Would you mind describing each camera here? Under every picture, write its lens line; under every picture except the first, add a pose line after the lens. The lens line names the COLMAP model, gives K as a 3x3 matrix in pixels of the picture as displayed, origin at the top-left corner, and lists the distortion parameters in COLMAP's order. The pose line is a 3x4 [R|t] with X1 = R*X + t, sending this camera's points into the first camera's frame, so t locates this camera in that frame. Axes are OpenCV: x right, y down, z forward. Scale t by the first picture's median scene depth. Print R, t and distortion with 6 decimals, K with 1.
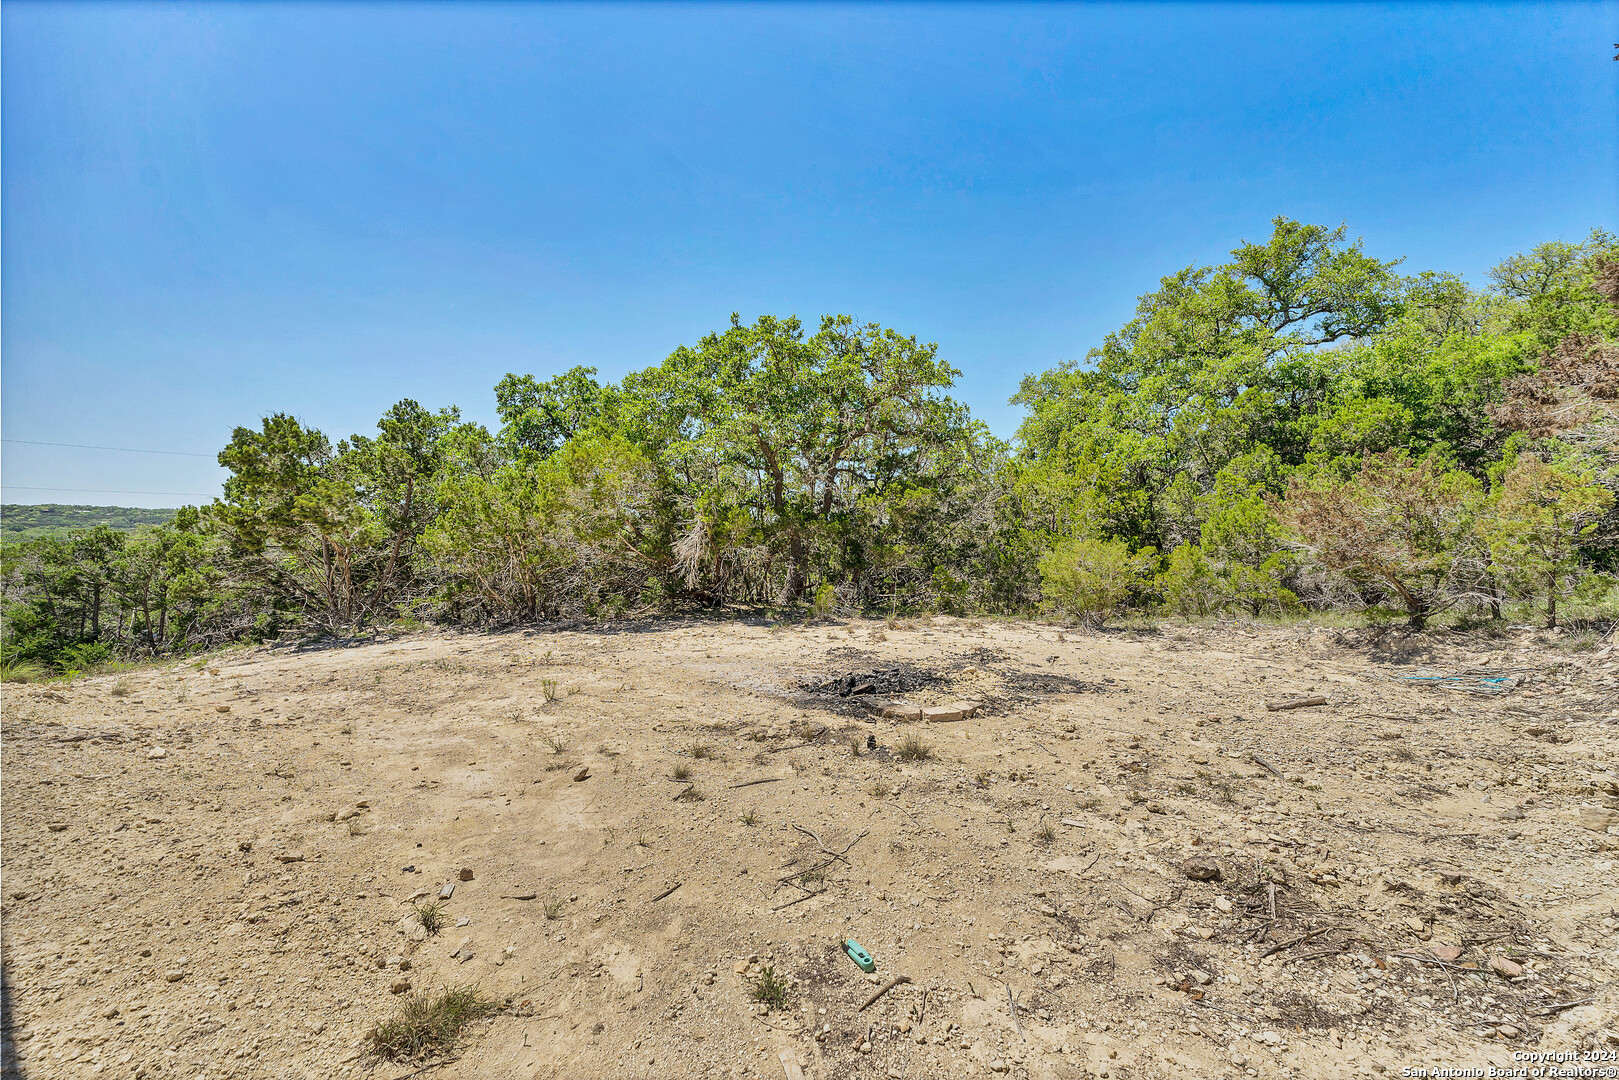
lens RADIAL K [[659.8, 0, 810.4], [0, 659.8, 530.6], [0, 0, 1]] dist [0.000185, -0.000097]
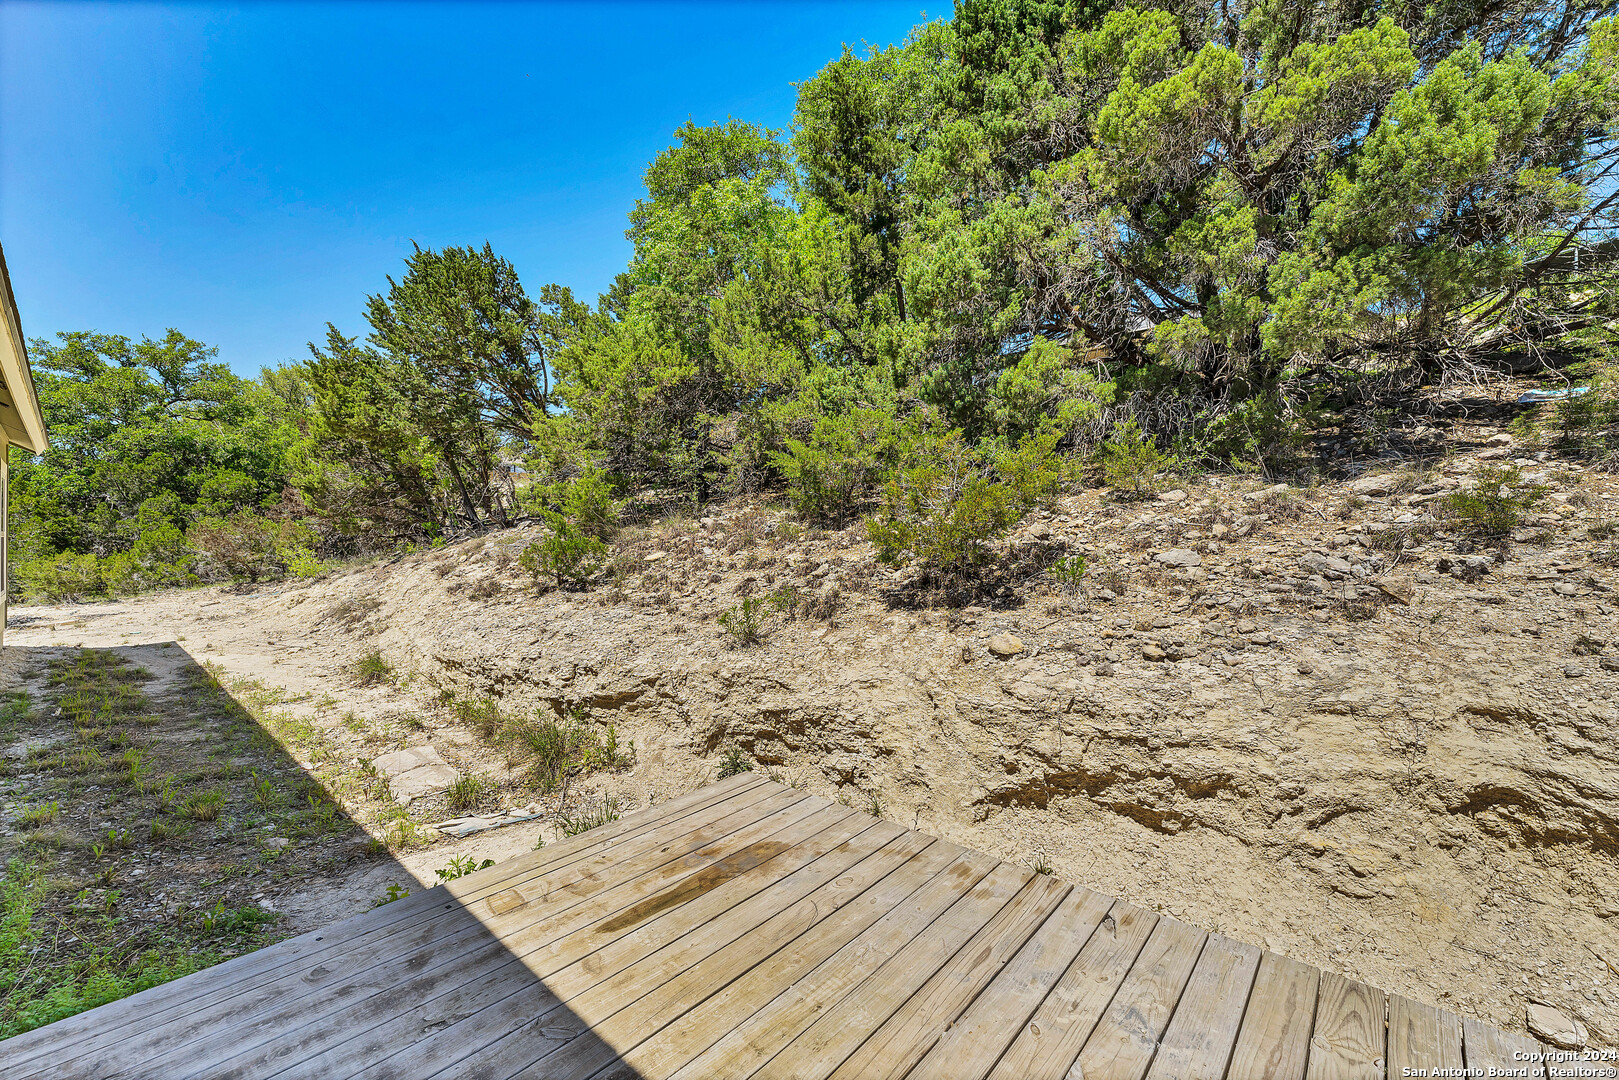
lens RADIAL K [[647.5, 0, 806.5], [0, 647.5, 549.3], [0, 0, 1]] dist [-0.001756, -0.000092]
pose [[0.149512, -0.024488, 0.988457, -0.758965], [-0.000113, 0.999693, 0.024783, -0.027073], [-0.988760, -0.003817, 0.149463, -0.917122]]
